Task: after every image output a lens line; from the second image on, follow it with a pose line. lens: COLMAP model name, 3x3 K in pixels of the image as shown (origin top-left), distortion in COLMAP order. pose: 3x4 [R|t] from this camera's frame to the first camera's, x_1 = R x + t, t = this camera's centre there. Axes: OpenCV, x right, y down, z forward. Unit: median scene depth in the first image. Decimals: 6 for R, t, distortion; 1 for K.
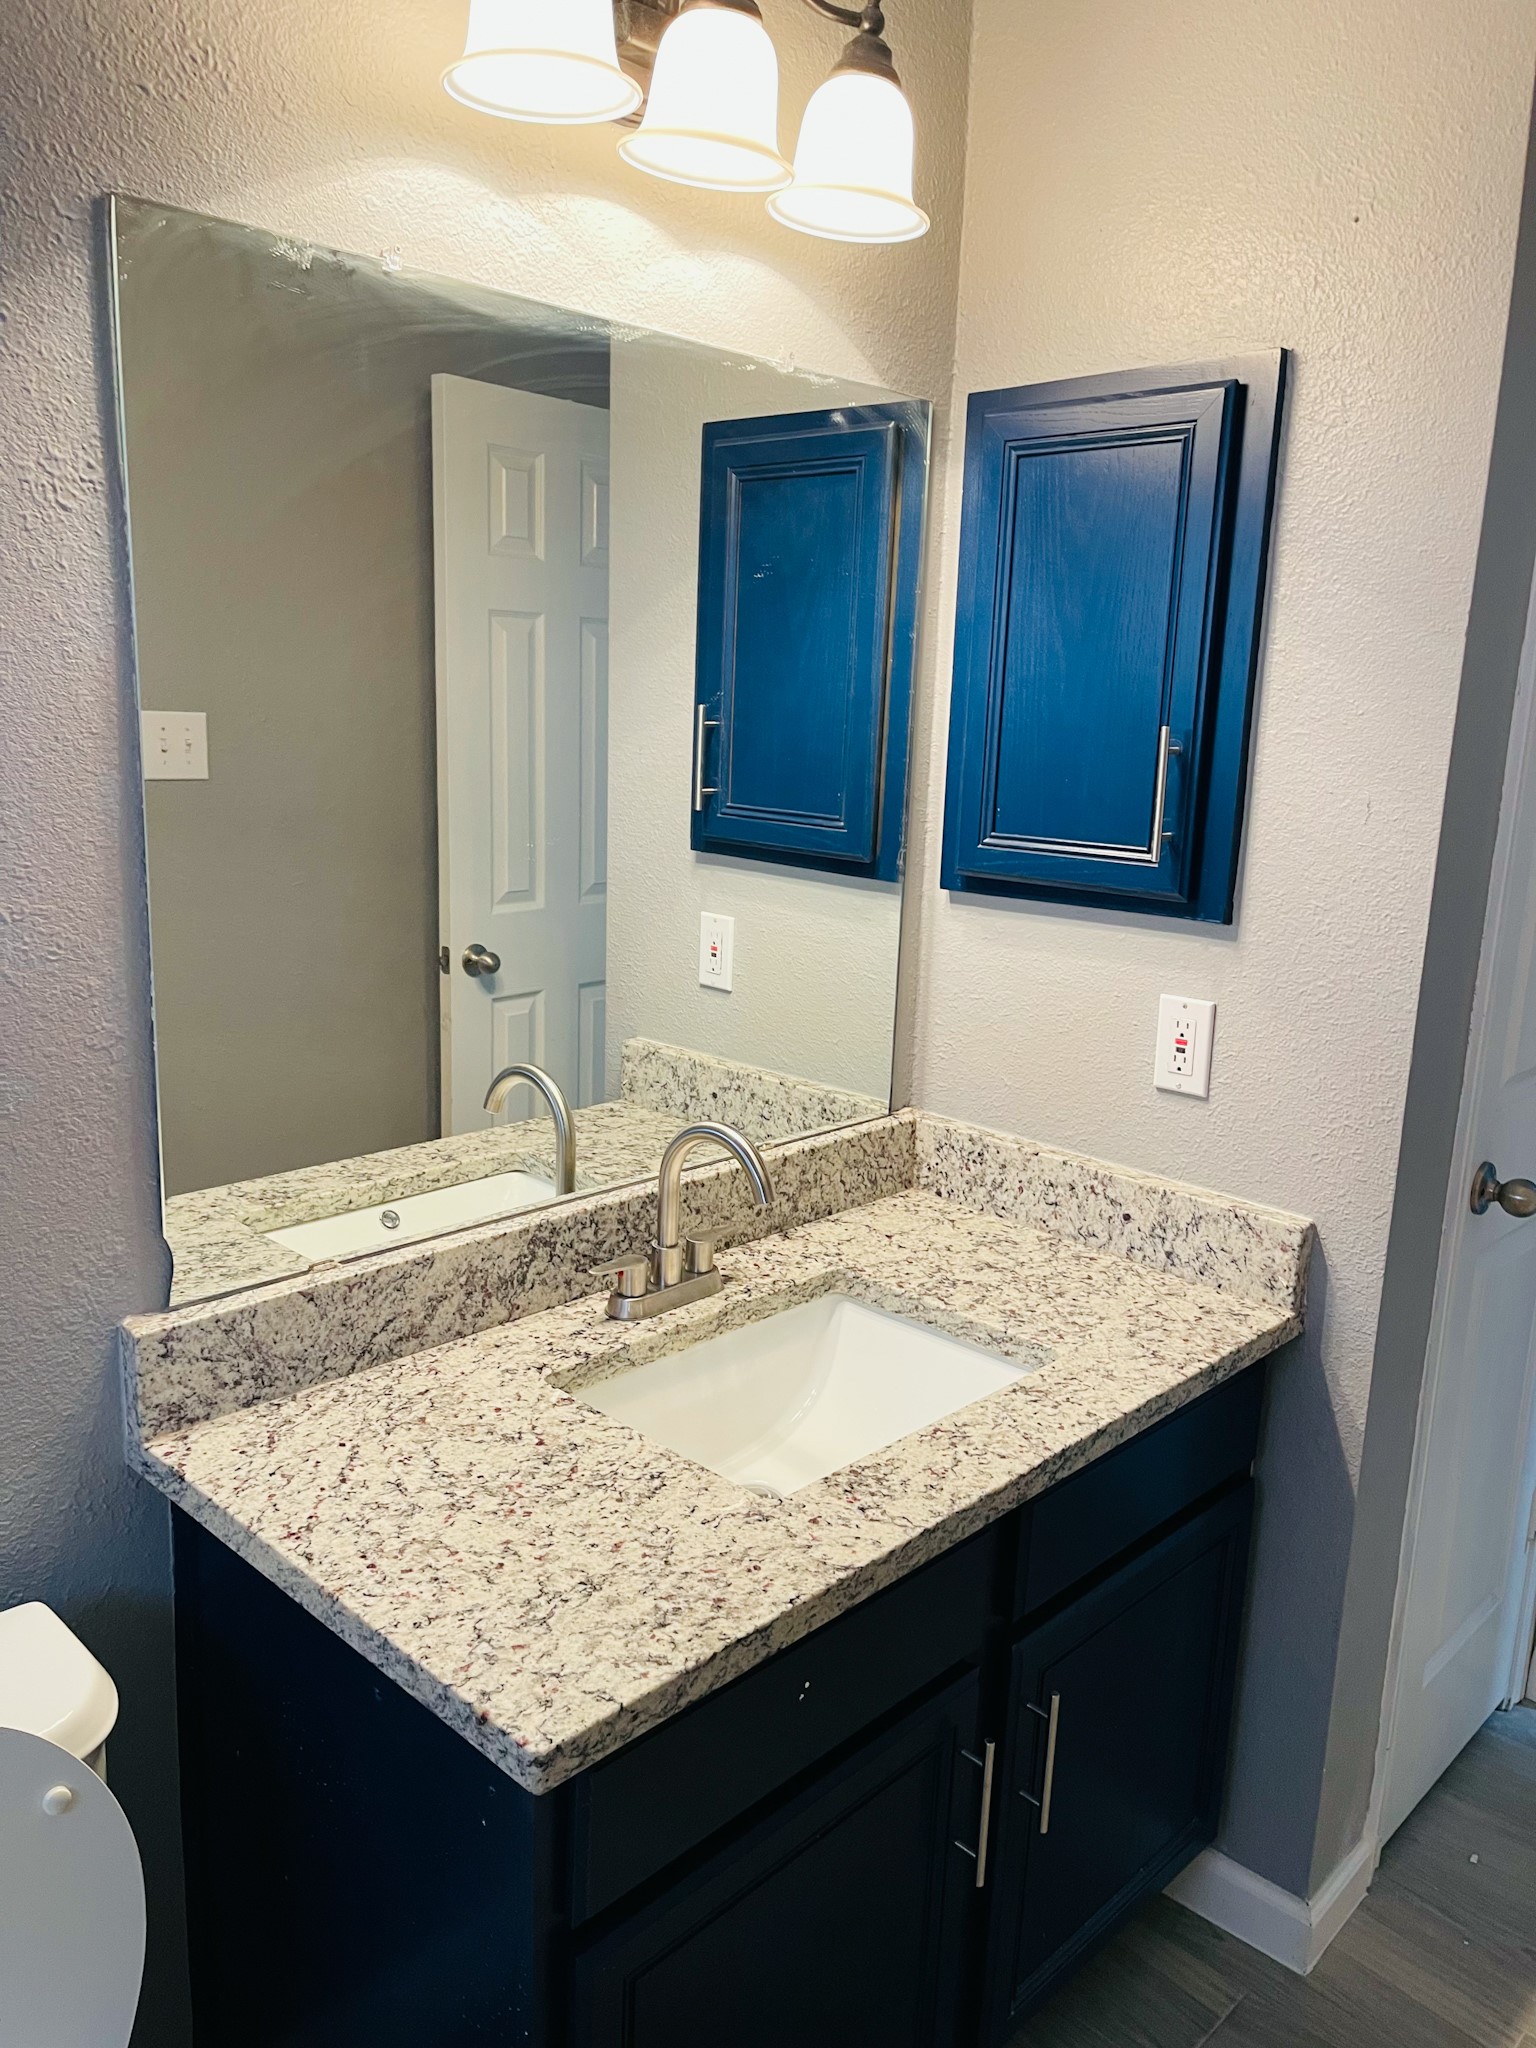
lens RADIAL K [[1543.1, 0, 766.5], [0, 1543.1, 1019.9], [0, 0, 1]] dist [0.071592, -0.090529]
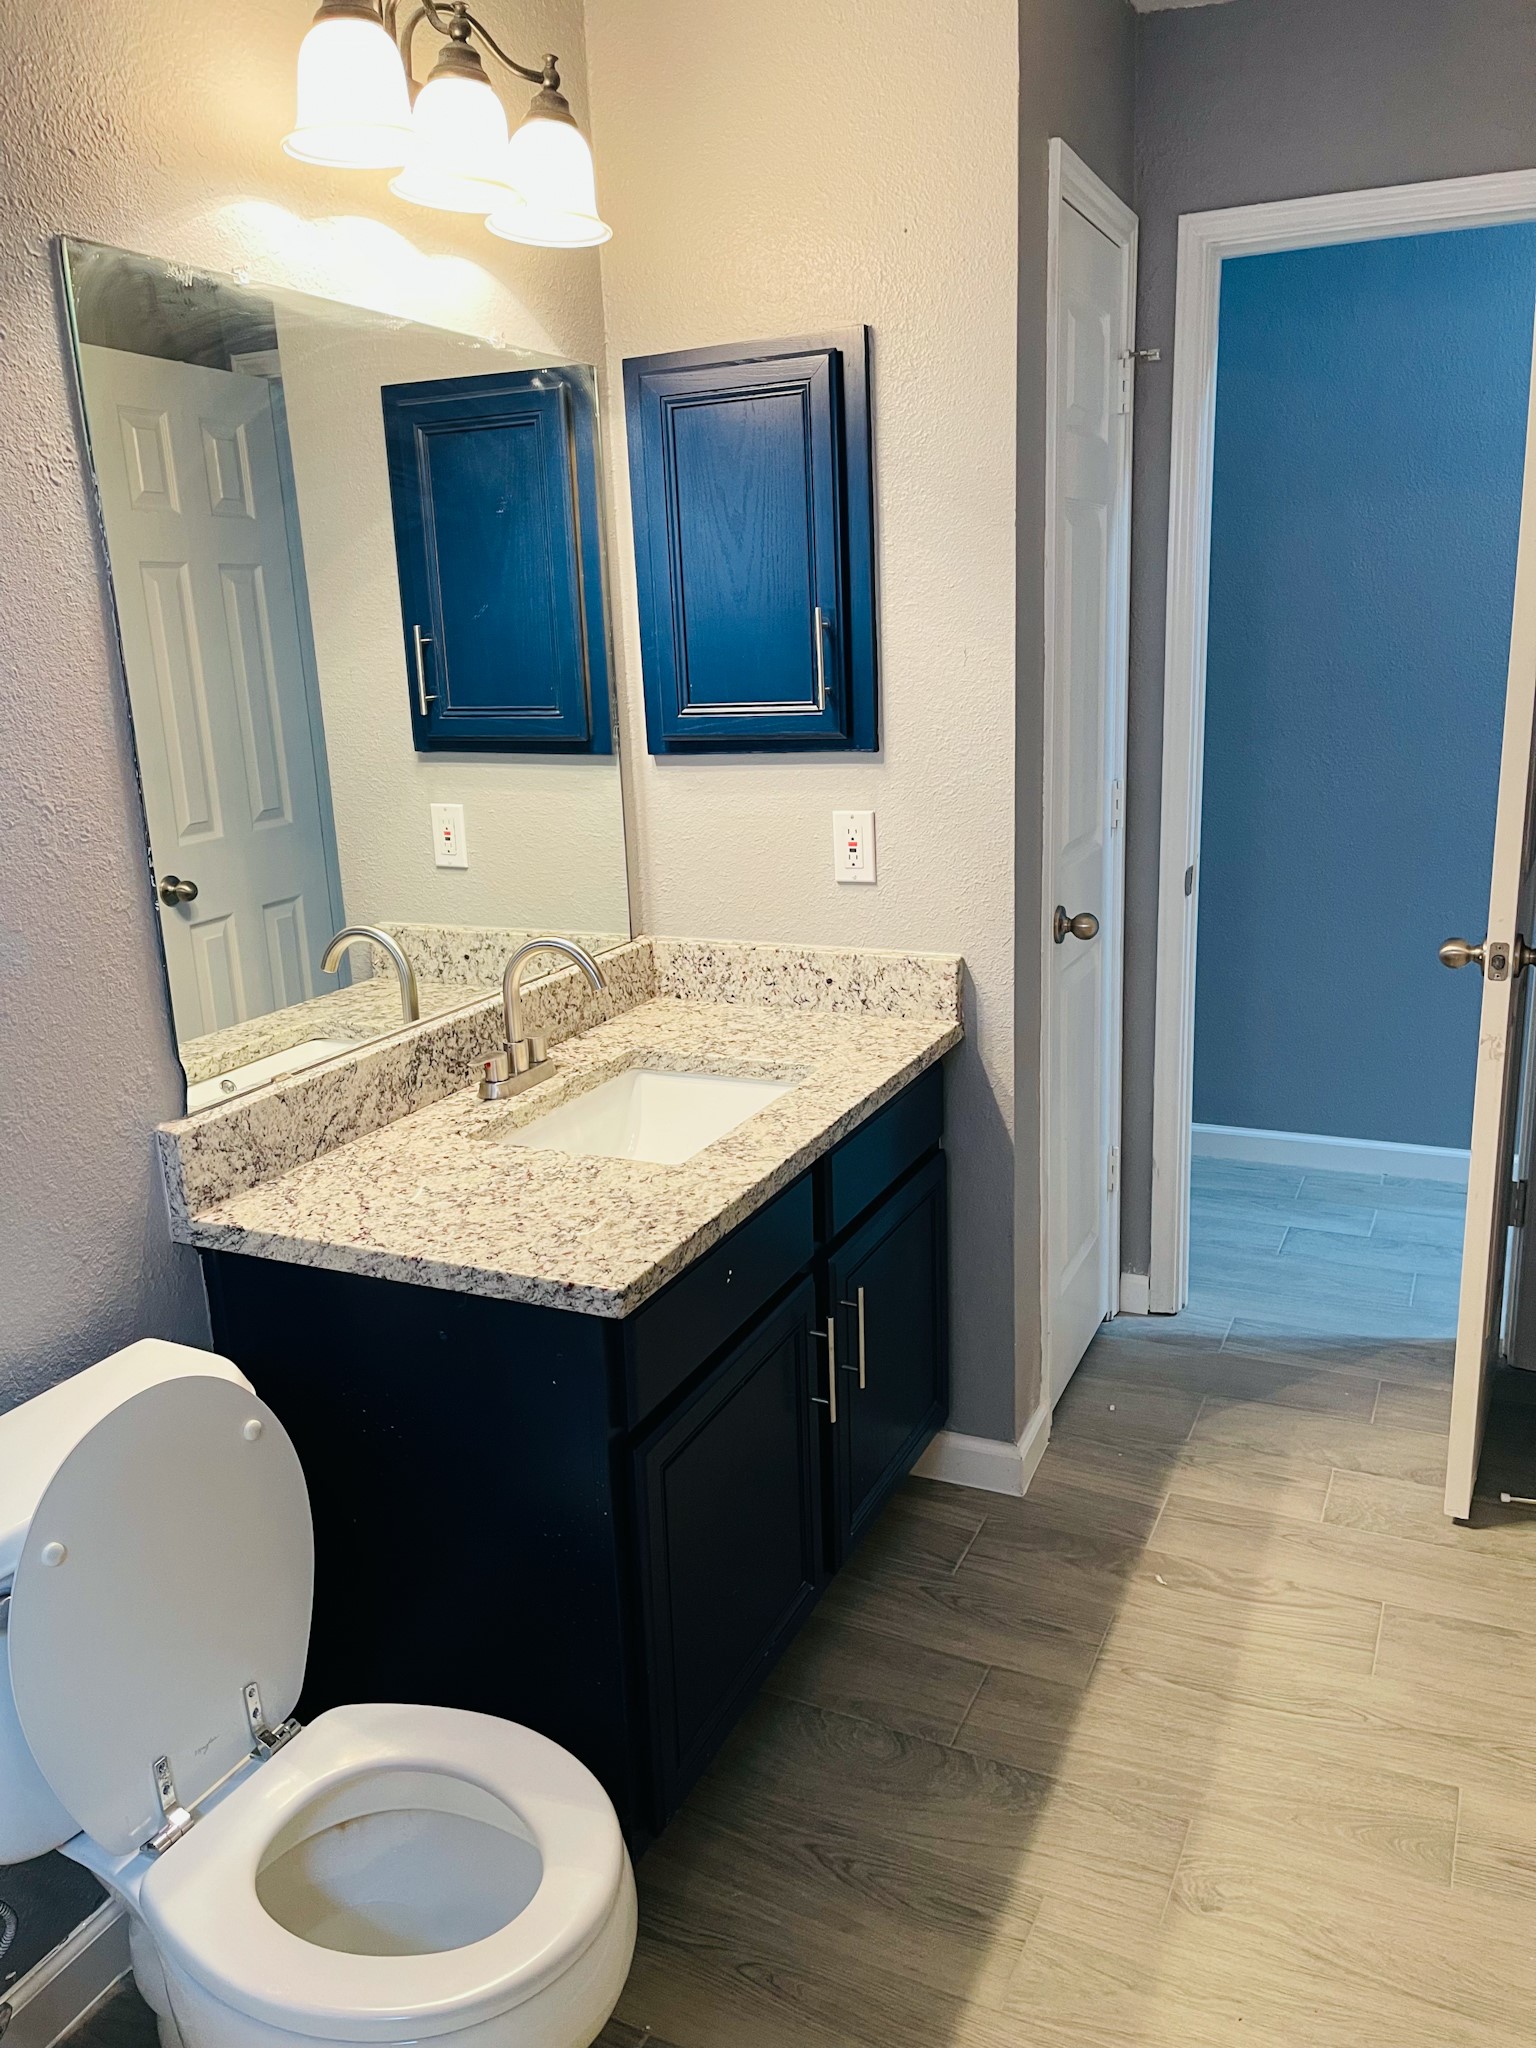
lens RADIAL K [[1543.1, 0, 757.9], [0, 1543.1, 1013.9], [0, 0, 1]] dist [0.071592, -0.090529]
pose [[0.944212, -0.151757, 0.292291, -0.251744], [0.141493, 0.988350, 0.056072, 0.081582], [-0.297395, -0.011586, 0.954684, -0.291892]]
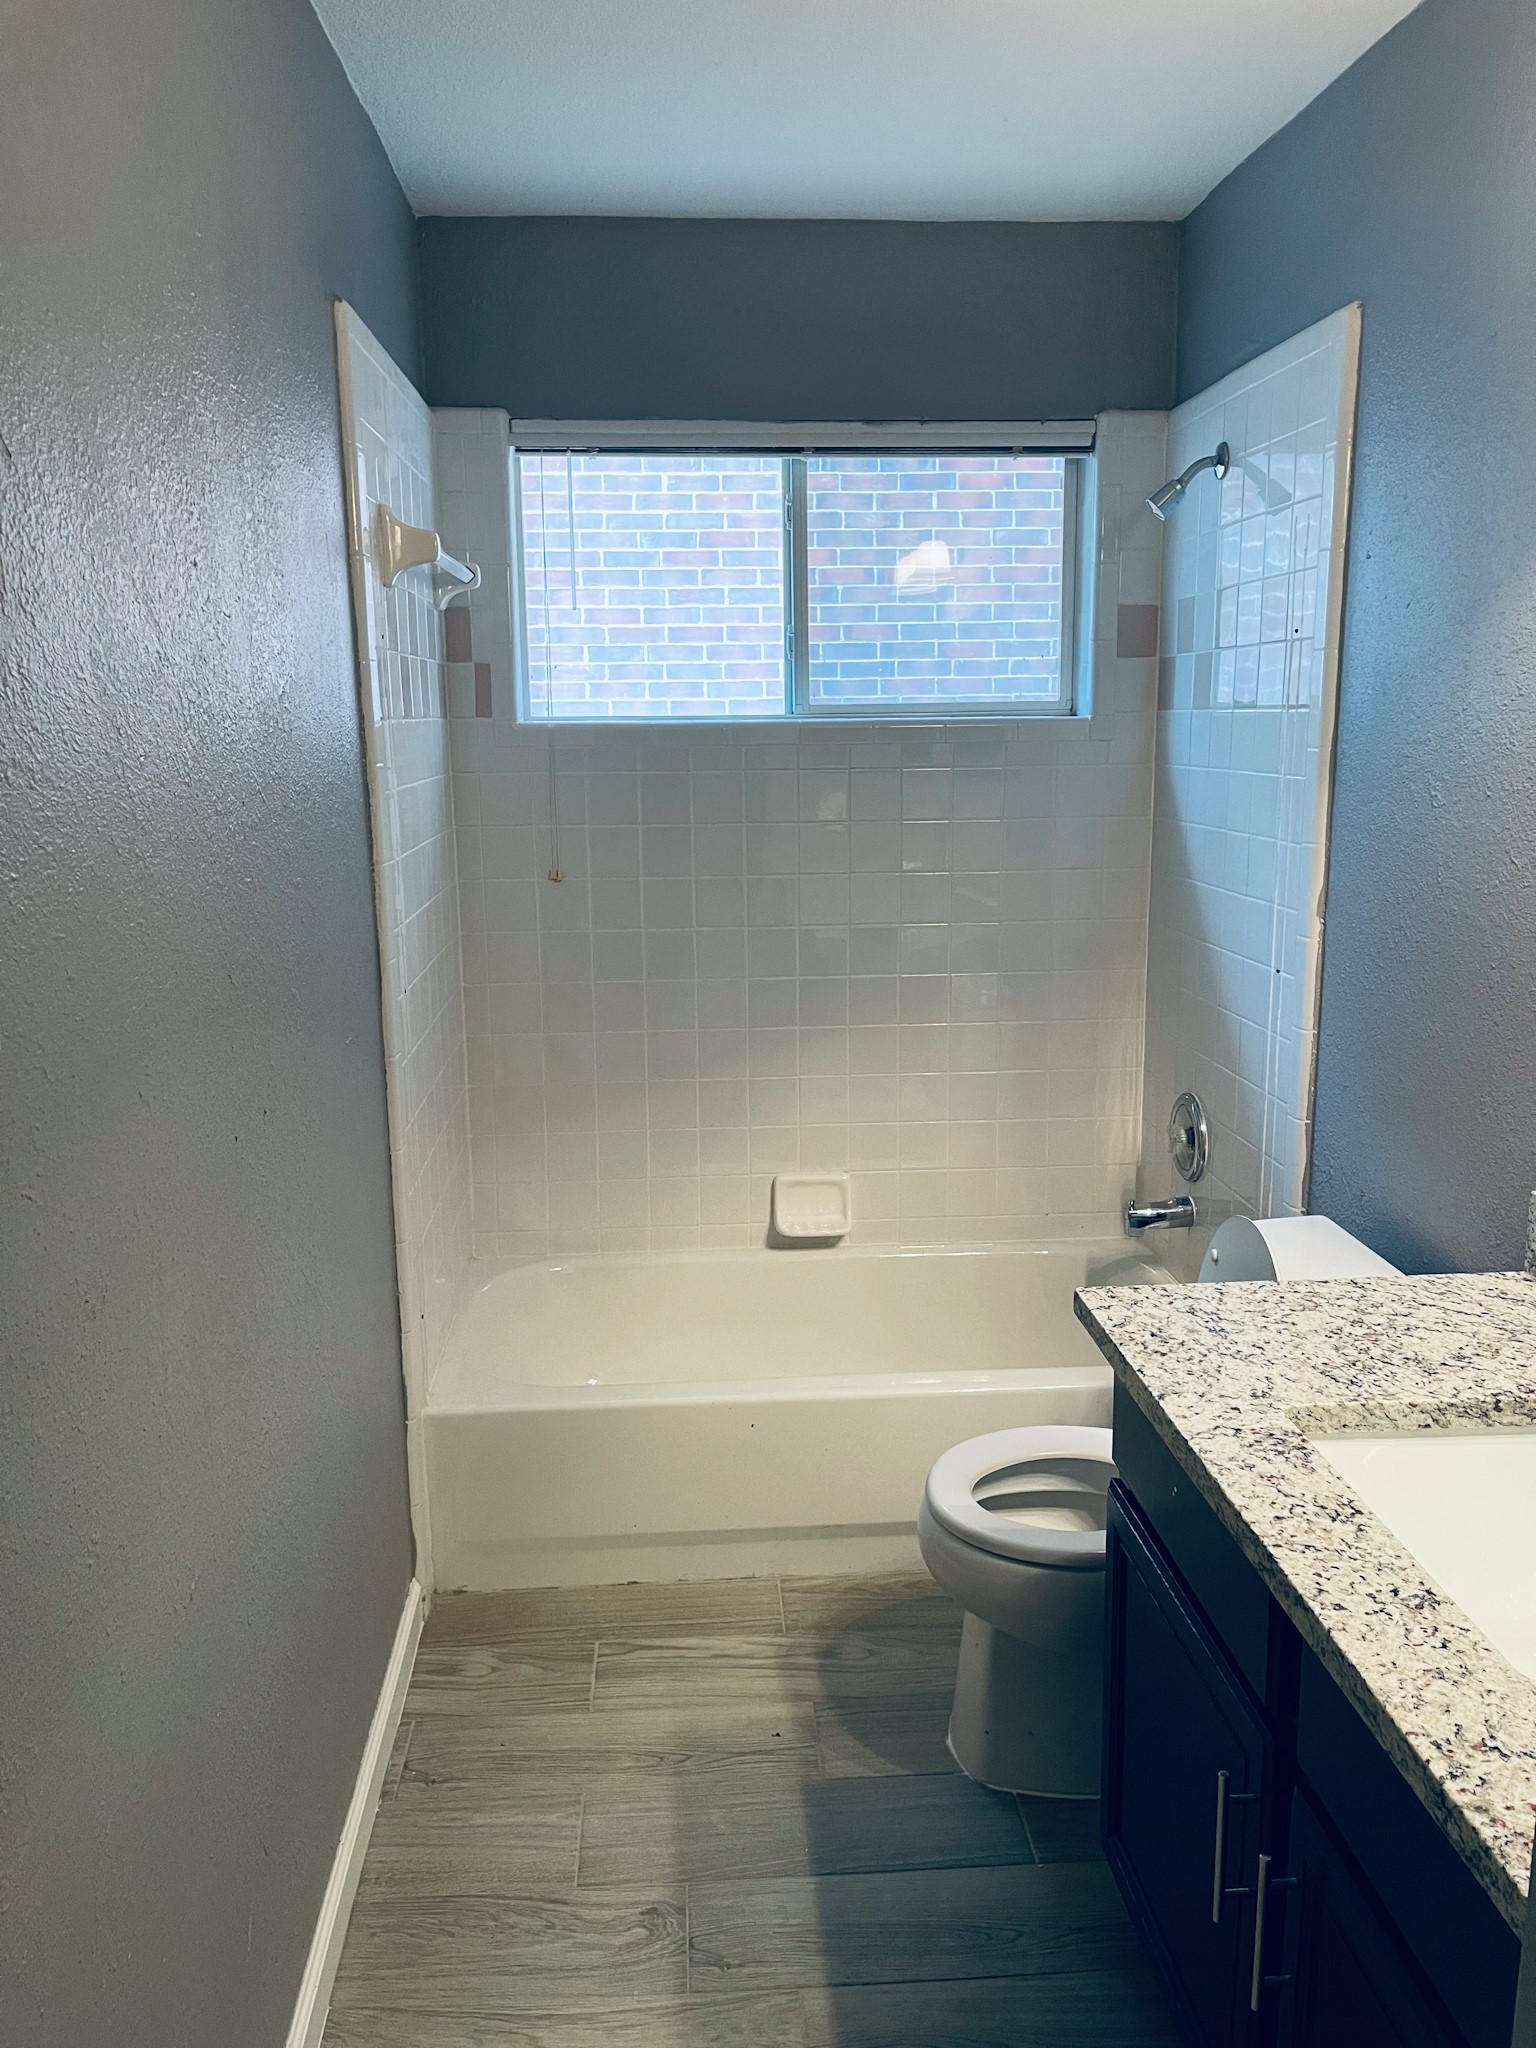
lens RADIAL K [[1543.1, 0, 768.1], [0, 1543.1, 1024.2], [0, 0, 1]] dist [0.071592, -0.090529]
pose [[-0.671473, 0.108499, -0.733043, 0.855416], [-0.173175, 0.938855, 0.297592, -0.189614], [0.720510, 0.326770, -0.611627, 1.057265]]
